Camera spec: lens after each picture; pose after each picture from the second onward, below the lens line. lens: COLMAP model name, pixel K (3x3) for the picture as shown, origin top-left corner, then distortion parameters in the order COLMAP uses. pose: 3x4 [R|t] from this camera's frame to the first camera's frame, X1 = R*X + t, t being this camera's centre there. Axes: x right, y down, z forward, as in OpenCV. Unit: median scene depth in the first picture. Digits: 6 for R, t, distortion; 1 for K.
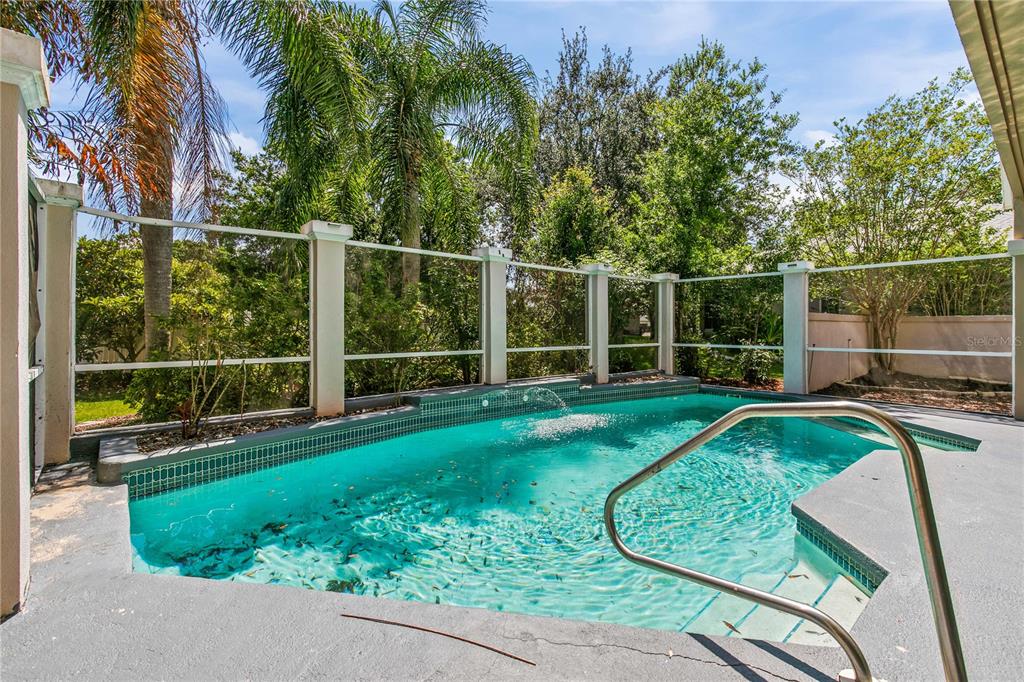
lens RADIAL K [[463.8, 0, 508.9], [0, 463.8, 318.8], [0, 0, 1]] dist [0.010392, -0.000052]
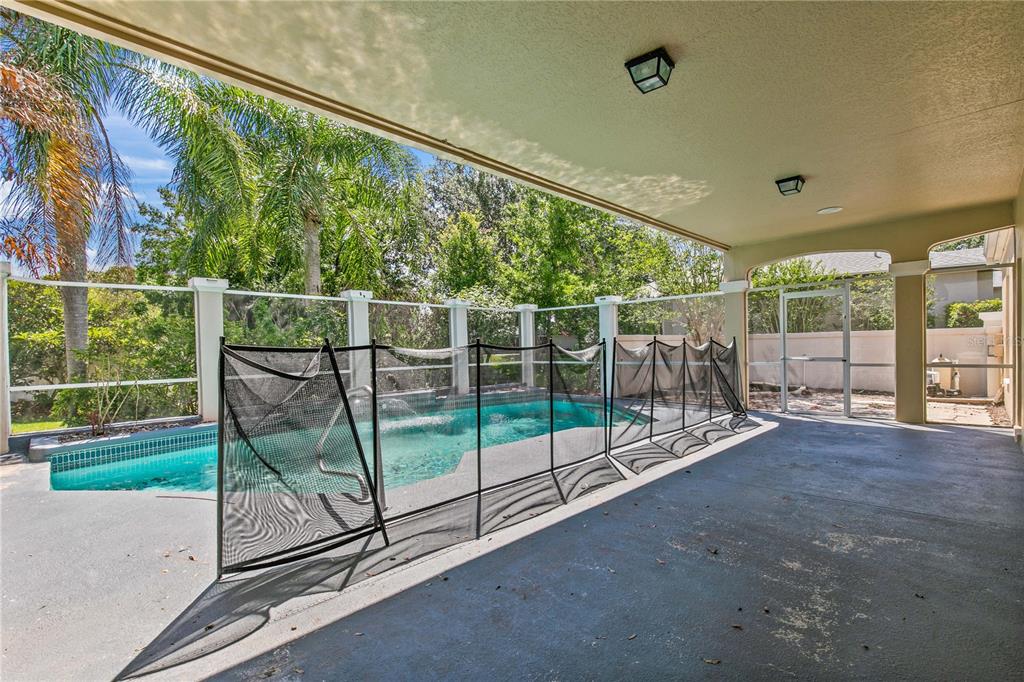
lens RADIAL K [[463.8, 0, 512.0], [0, 463.8, 348.4], [0, 0, 1]] dist [0.010392, -0.000052]
pose [[0.996857, -0.021663, 0.076204, 0.244381], [0.020031, 0.999555, 0.022115, -0.010397], [-0.076650, -0.020519, 0.996847, -0.268215]]
